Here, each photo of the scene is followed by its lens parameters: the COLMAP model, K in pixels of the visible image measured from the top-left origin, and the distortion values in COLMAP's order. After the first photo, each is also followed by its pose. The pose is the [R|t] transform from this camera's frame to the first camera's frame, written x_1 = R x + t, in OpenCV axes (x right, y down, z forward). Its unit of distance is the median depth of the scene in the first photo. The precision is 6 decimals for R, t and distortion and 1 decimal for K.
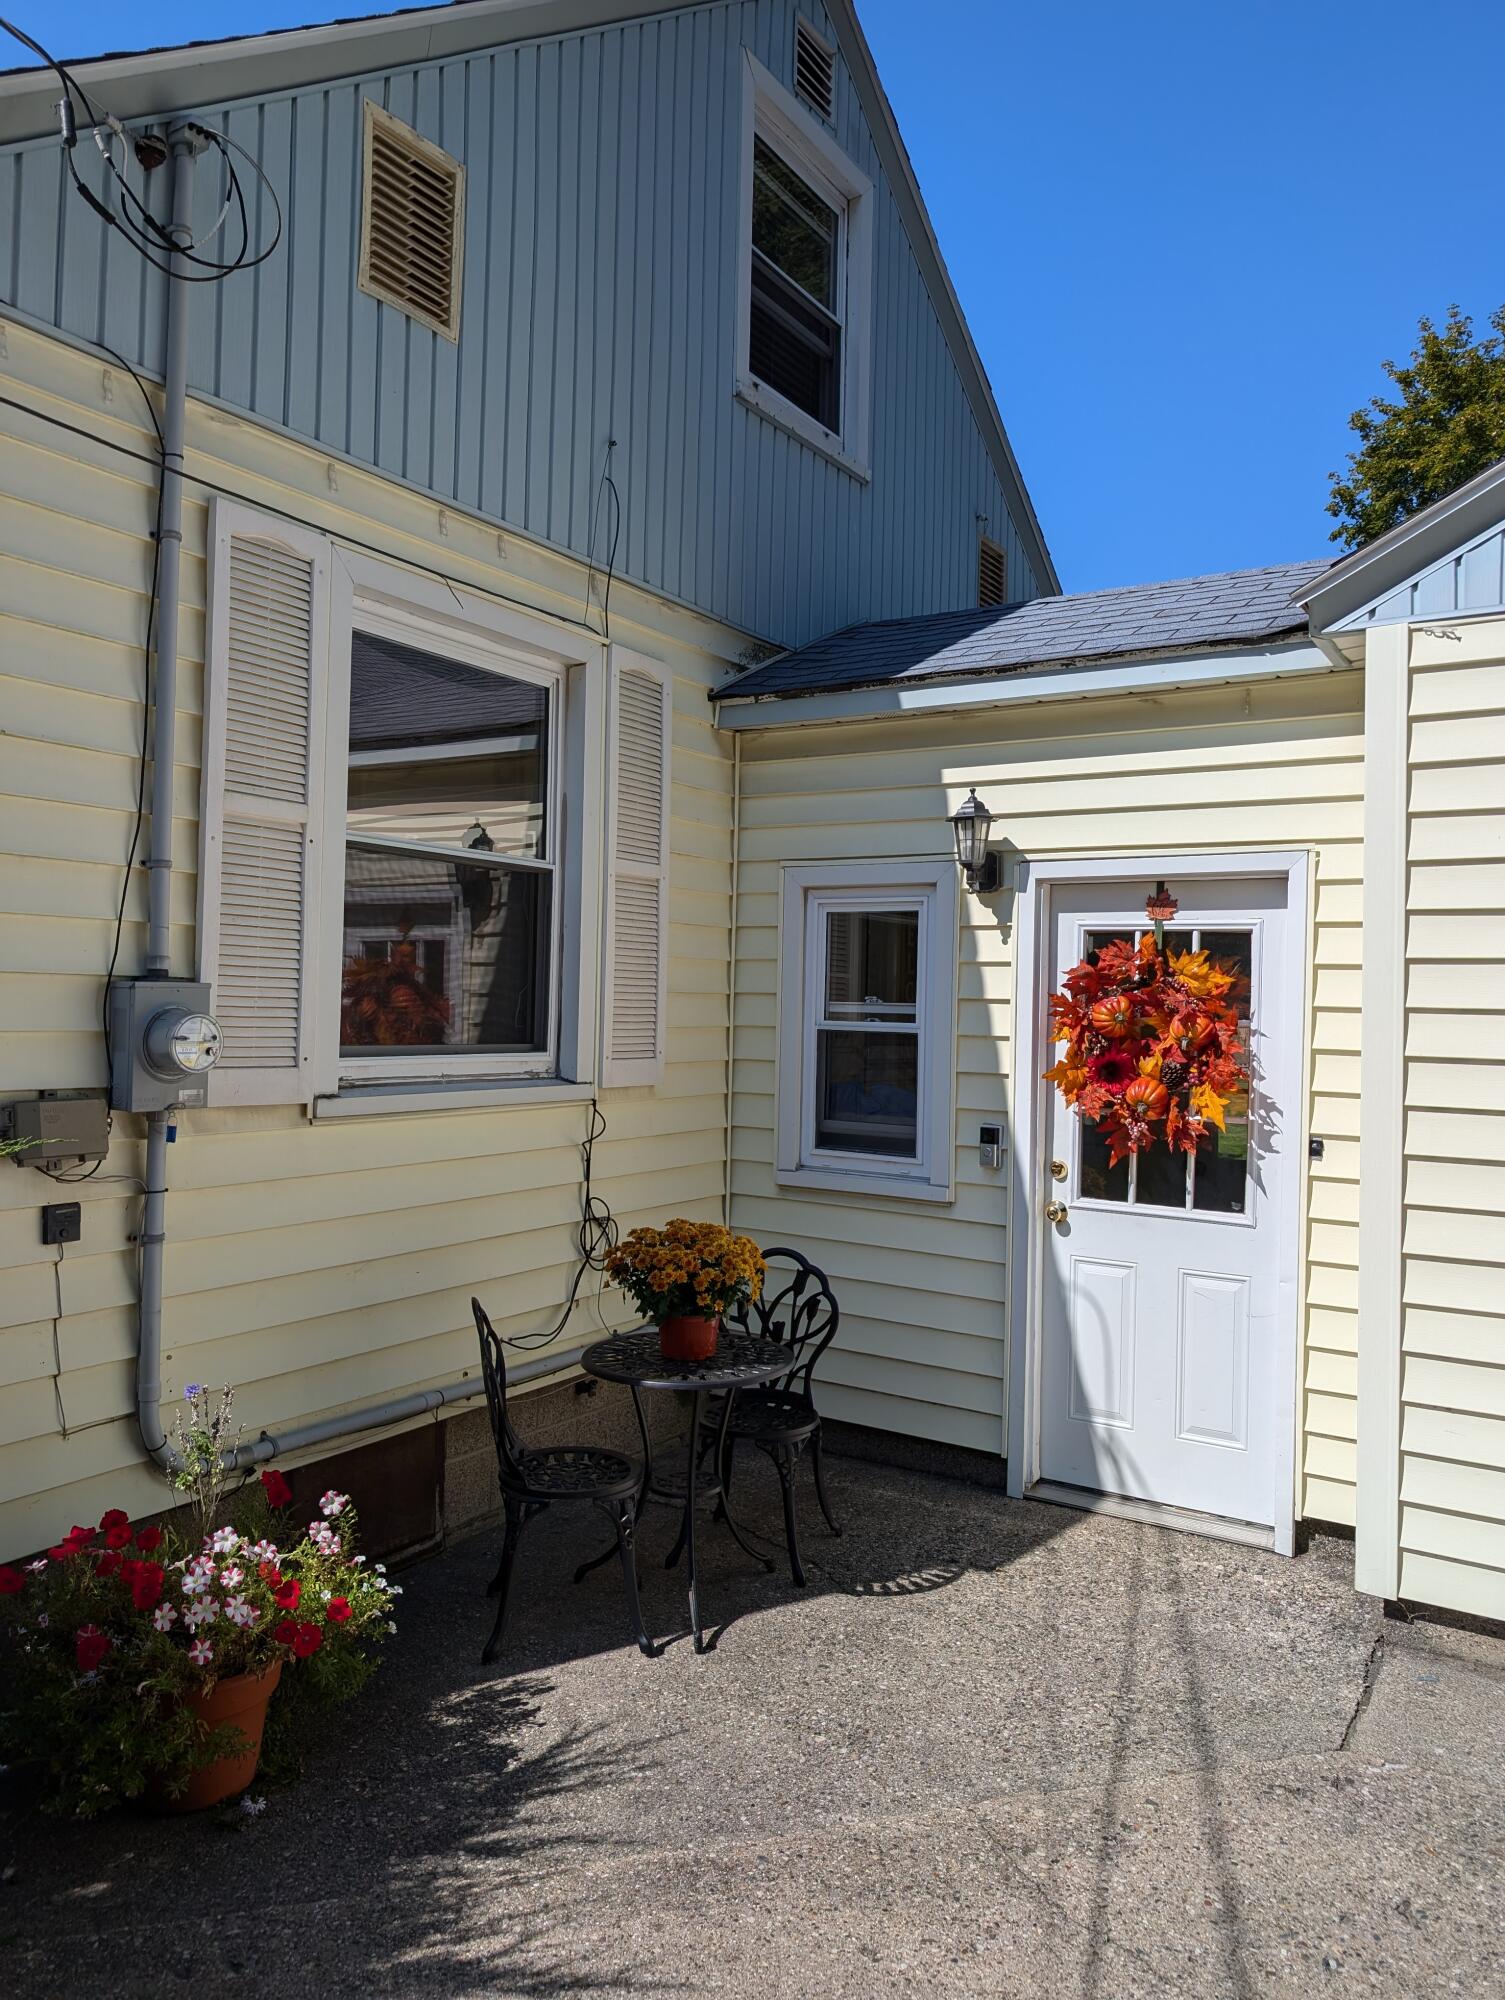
lens RADIAL K [[1435.1, 0, 744.7], [0, 1435.1, 994.2], [0, 0, 1]] dist [0.013508, -0.008204]
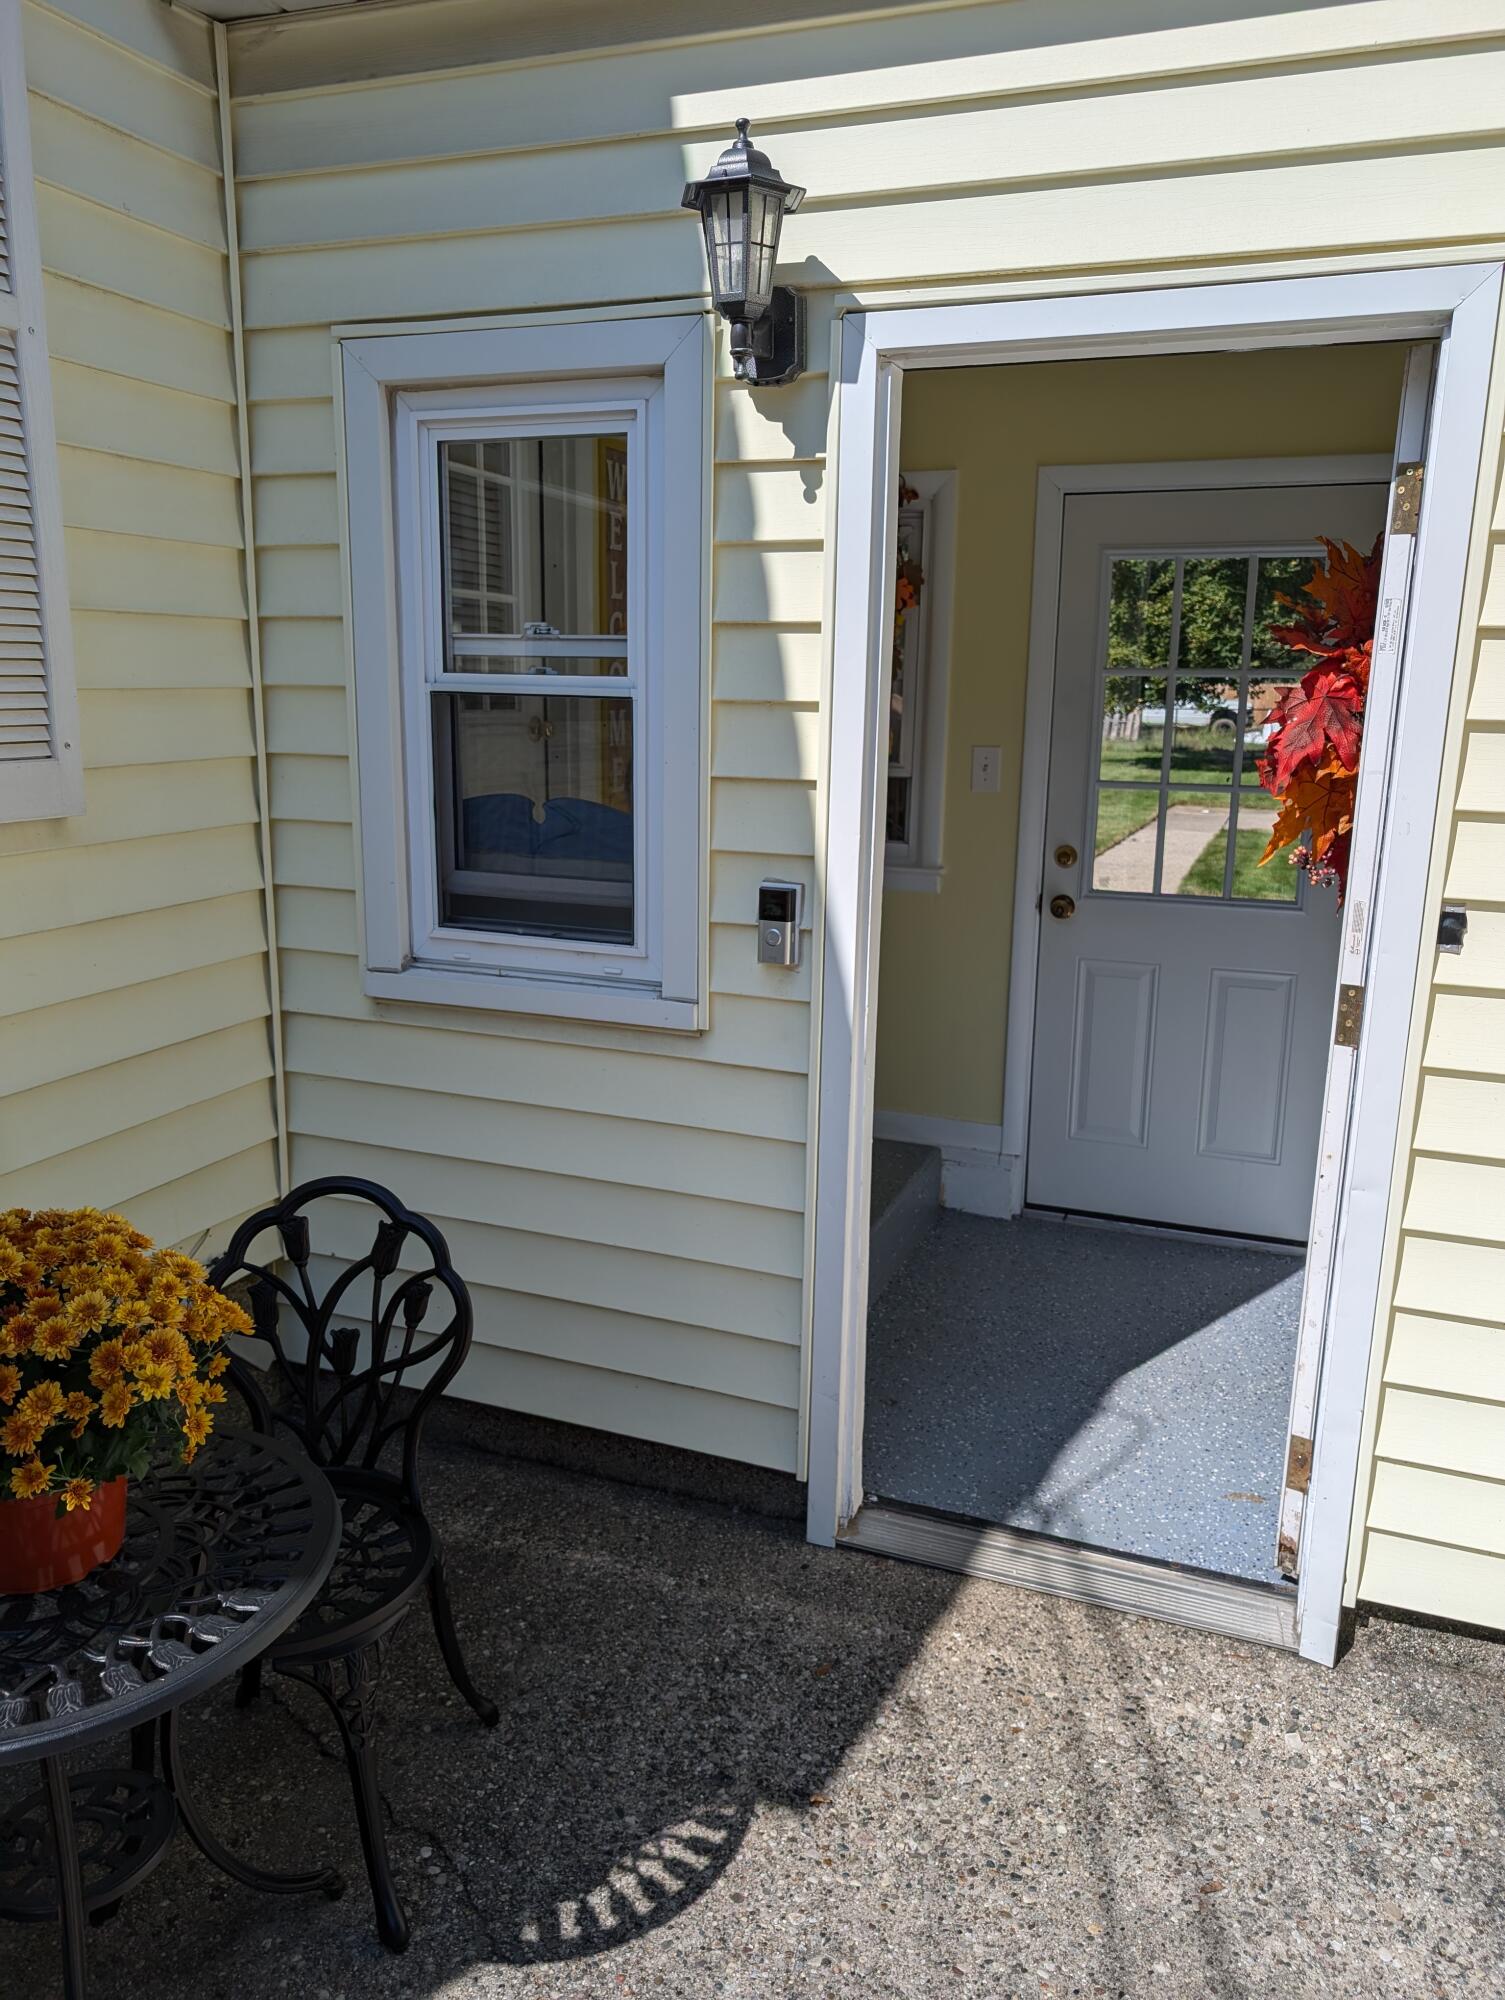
lens RADIAL K [[1435.1, 0, 744.7], [0, 1435.1, 994.2], [0, 0, 1]] dist [0.013508, -0.008204]
pose [[0.980464, -0.048212, 0.190699, 0.063201], [0.004206, 0.974414, 0.224723, 0.016761], [-0.196654, -0.219531, 0.955580, 0.524872]]
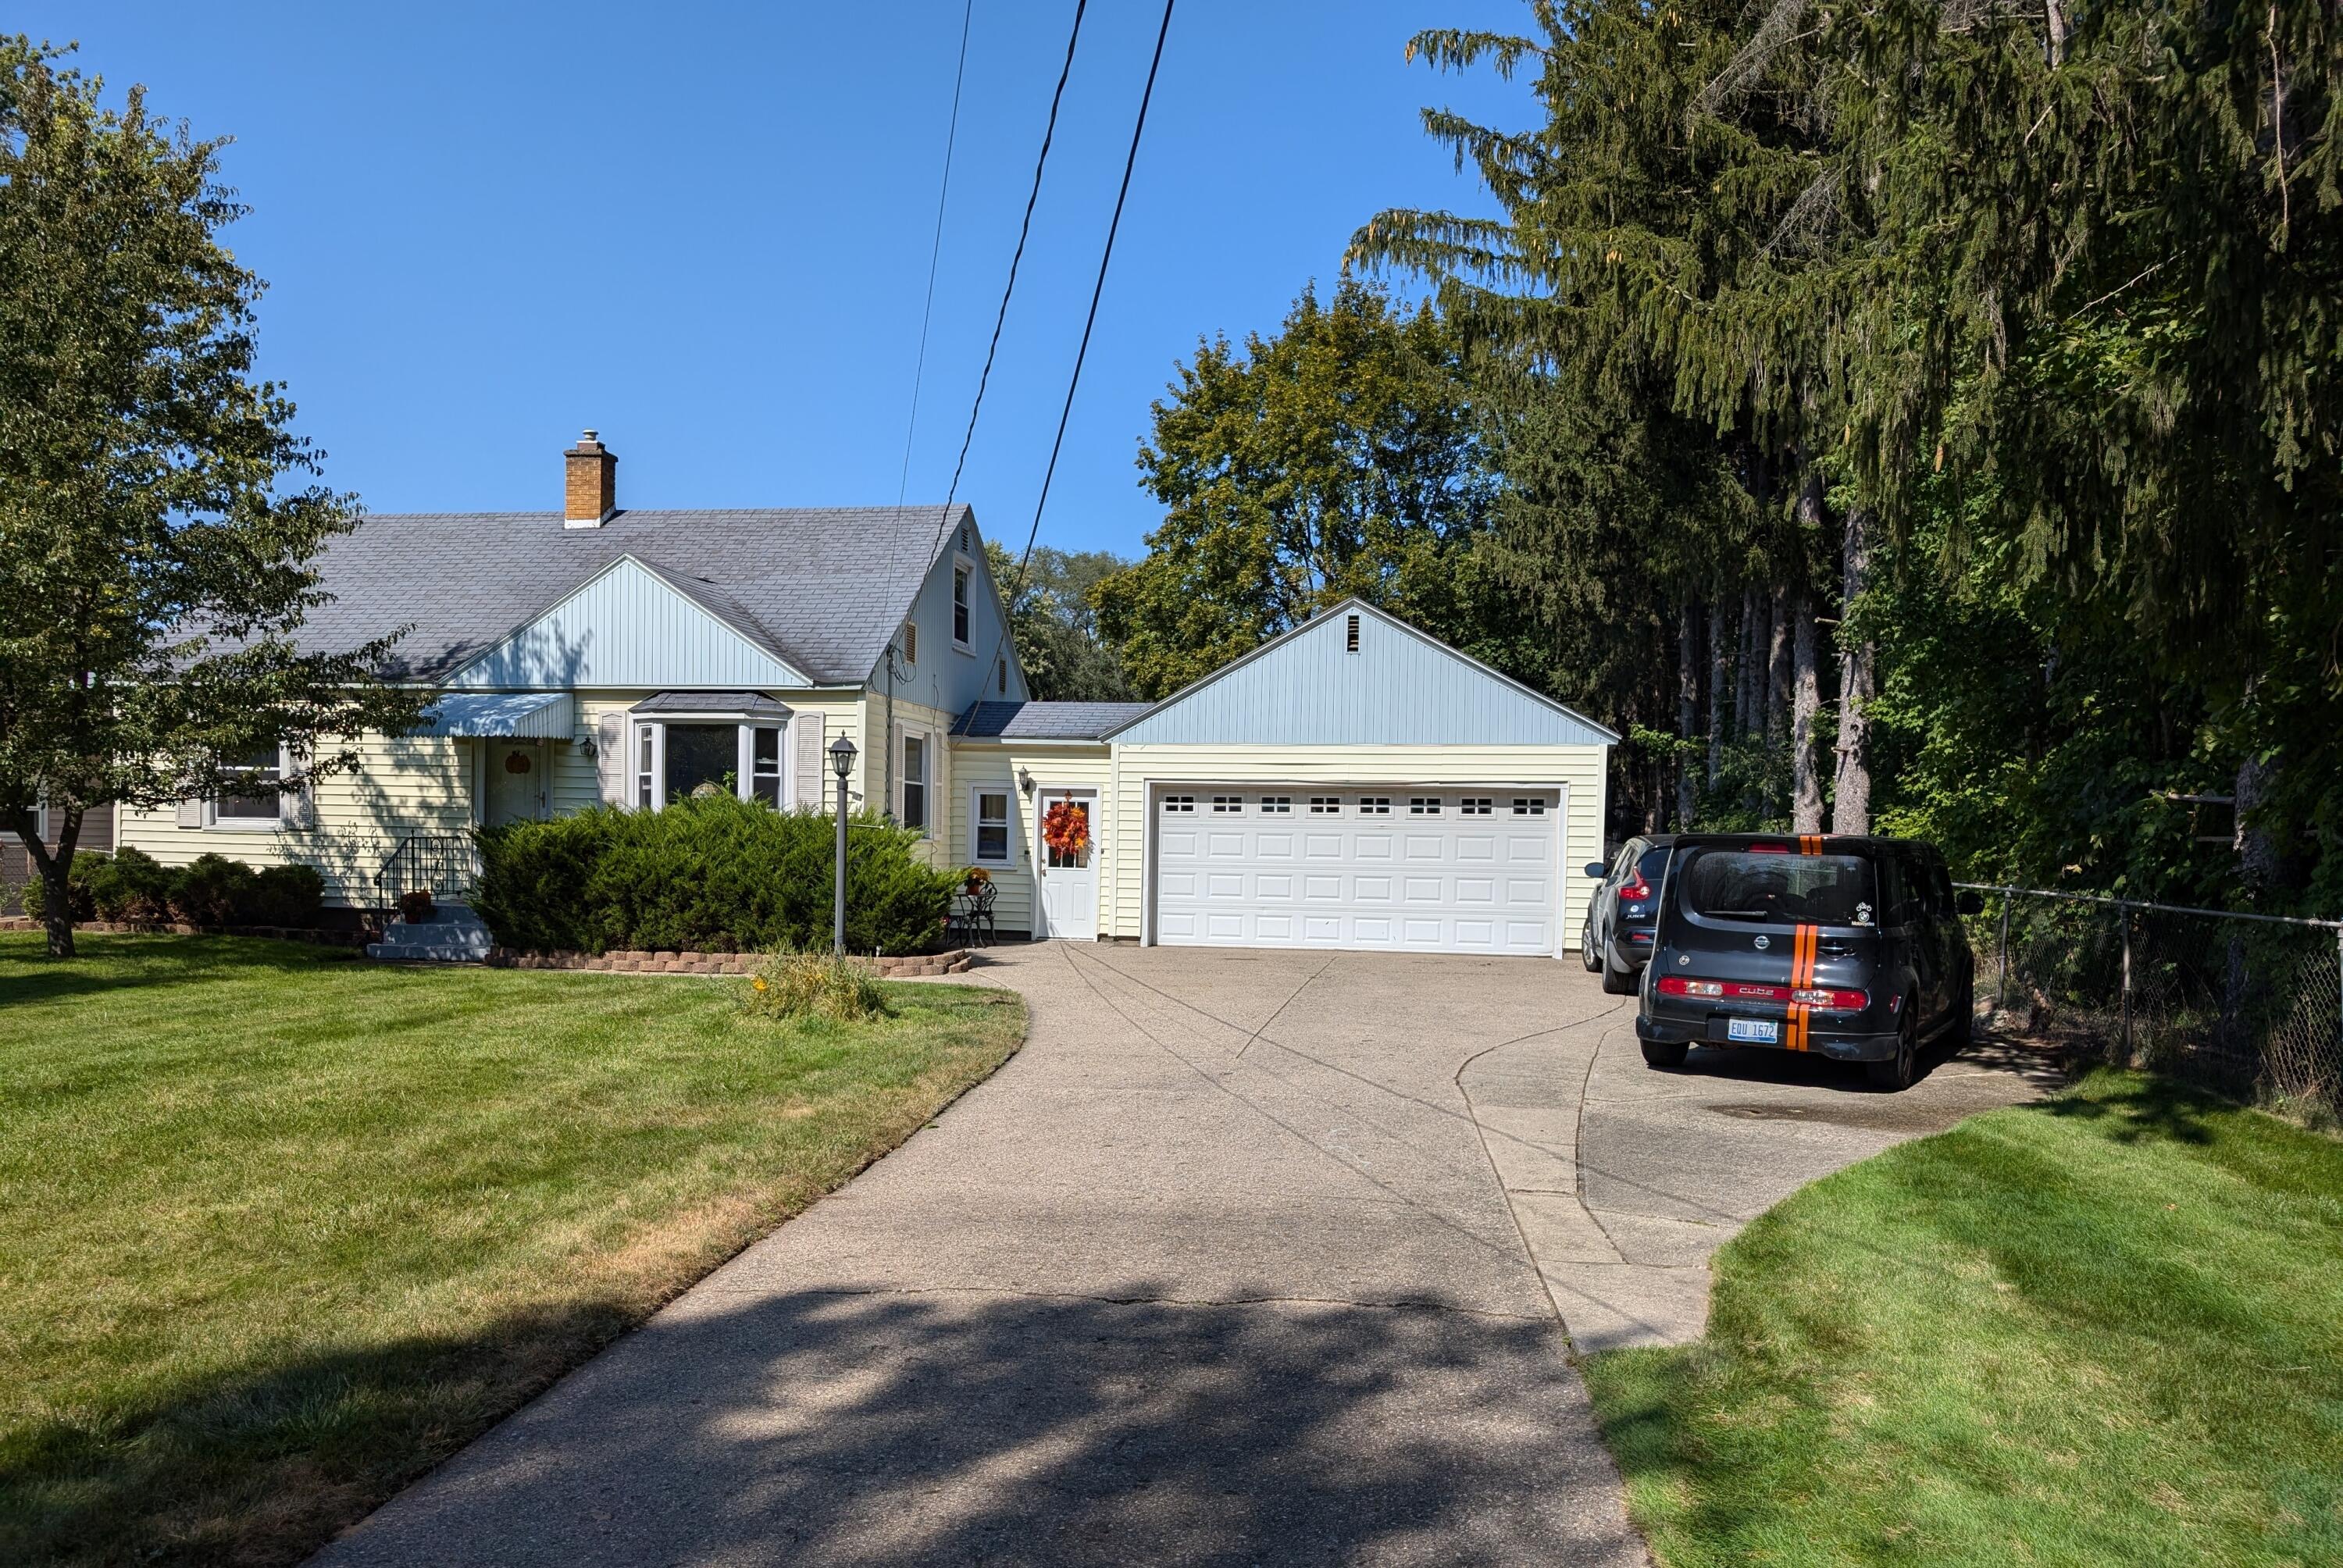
lens RADIAL K [[1645.7, 0, 1171.5], [0, 1645.7, 784.0], [0, 0, 1]] dist [0.000438, -0.000006]
pose [[0.922423, 0.013126, 0.385957, -1.215274], [-0.002971, 0.999634, -0.026896, 0.030030], [-0.386169, 0.023663, 0.922125, -3.349550]]
